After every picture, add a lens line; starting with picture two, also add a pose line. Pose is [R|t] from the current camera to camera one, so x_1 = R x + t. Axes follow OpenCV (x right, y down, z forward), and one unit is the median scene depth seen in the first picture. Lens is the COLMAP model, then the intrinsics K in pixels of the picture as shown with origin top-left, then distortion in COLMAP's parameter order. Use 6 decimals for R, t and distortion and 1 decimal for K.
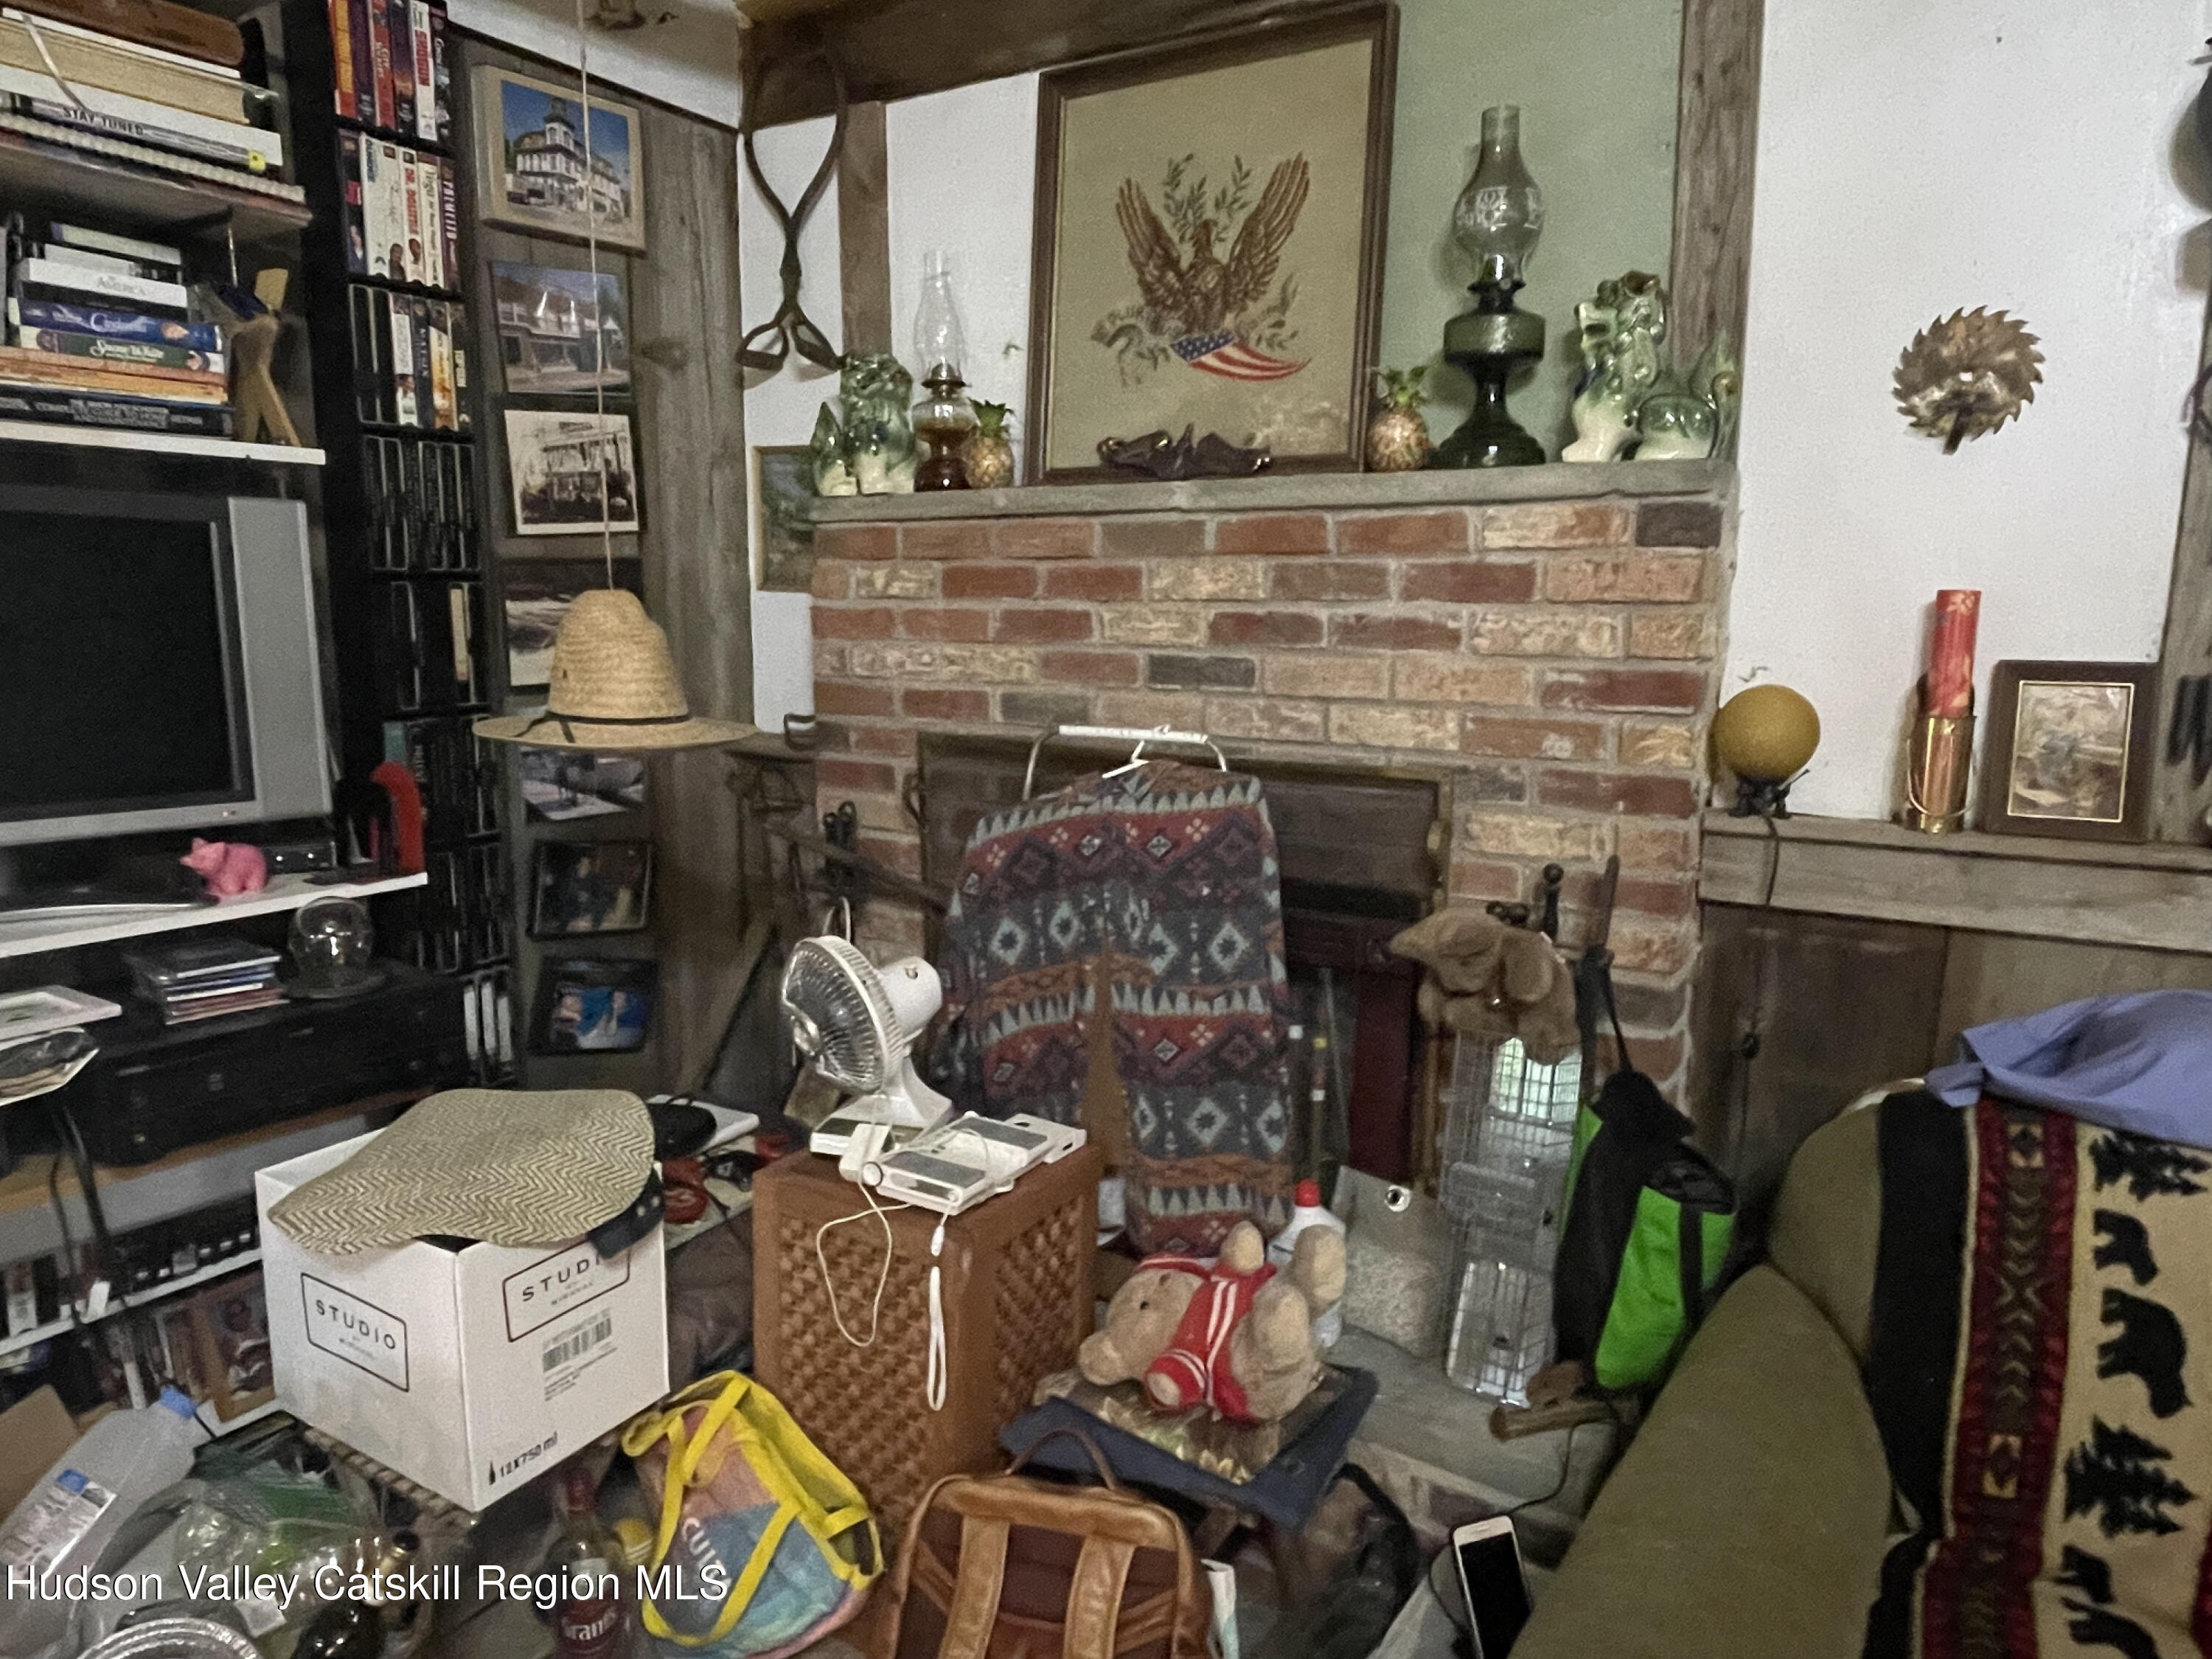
lens RADIAL K [[1436.0, 0, 1103.5], [0, 1436.0, 827.8], [0, 0, 1]] dist [0.004911, -0.009609]
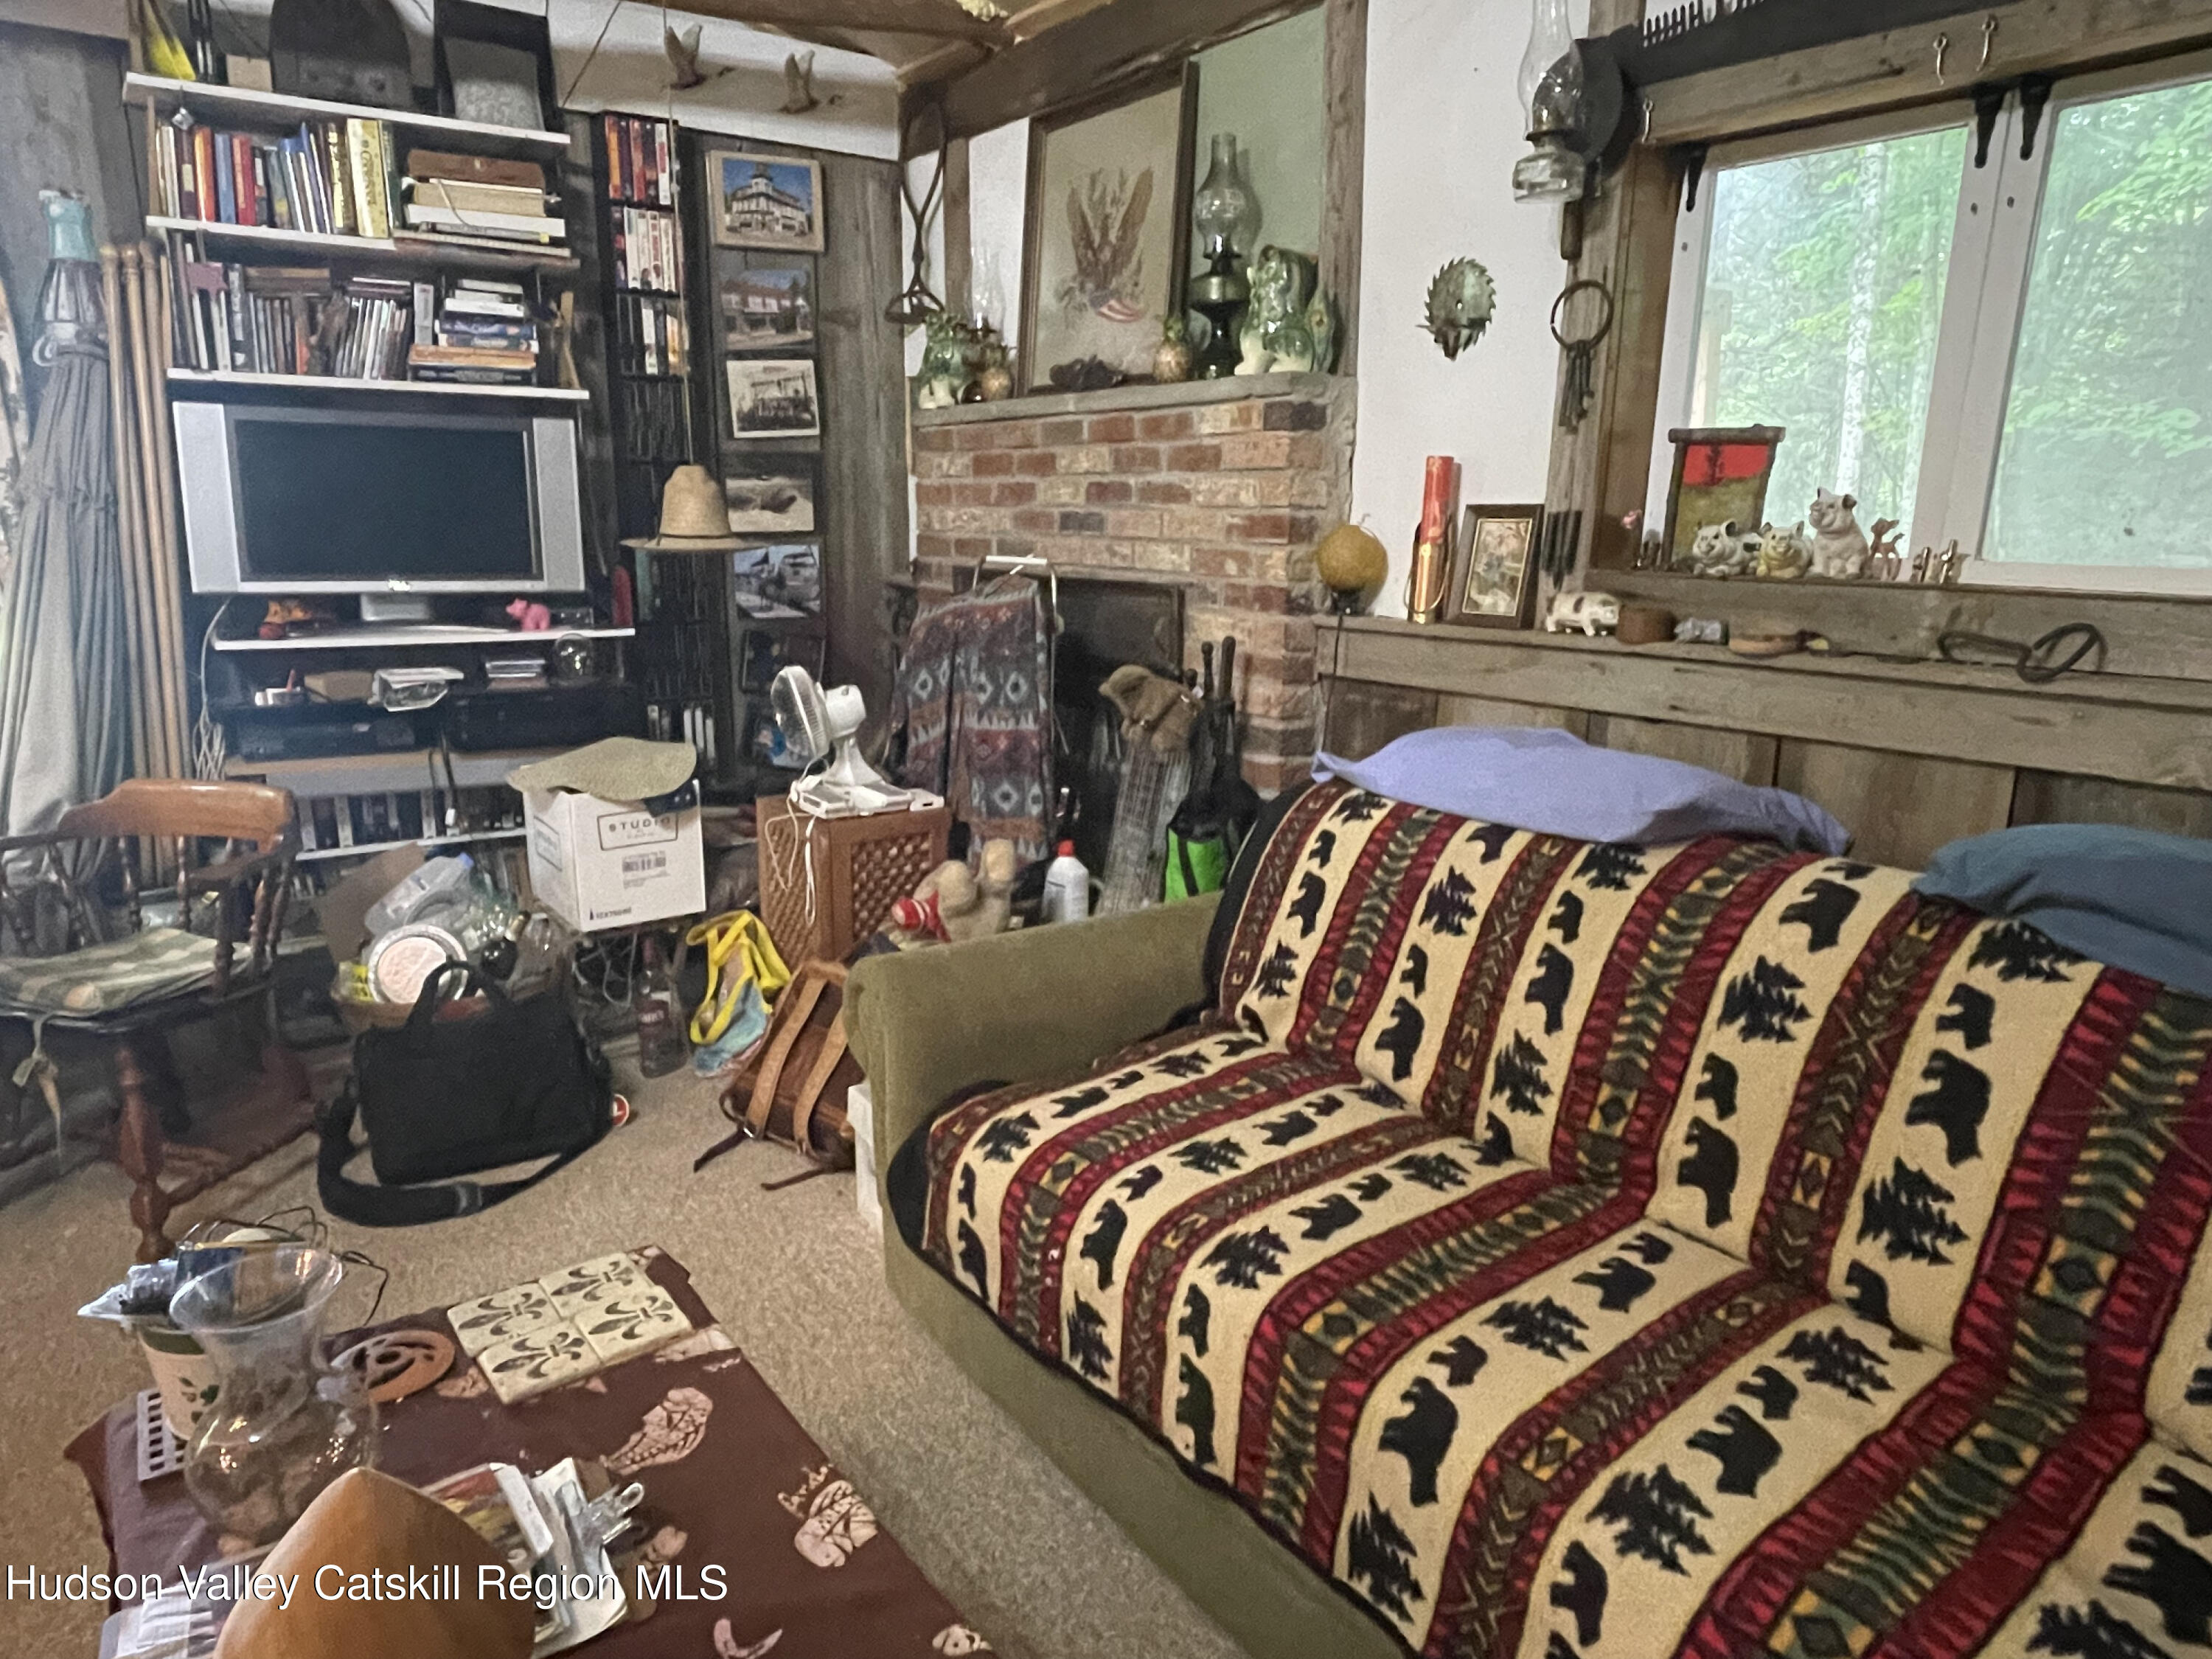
lens RADIAL K [[1436.0, 0, 1107.7], [0, 1436.0, 831.4], [0, 0, 1]] dist [0.004911, -0.009609]
pose [[0.923366, 0.085245, -0.374337, 0.770474], [-0.062451, 0.995402, 0.072628, 0.116117], [0.378807, -0.043684, 0.924444, -0.447143]]
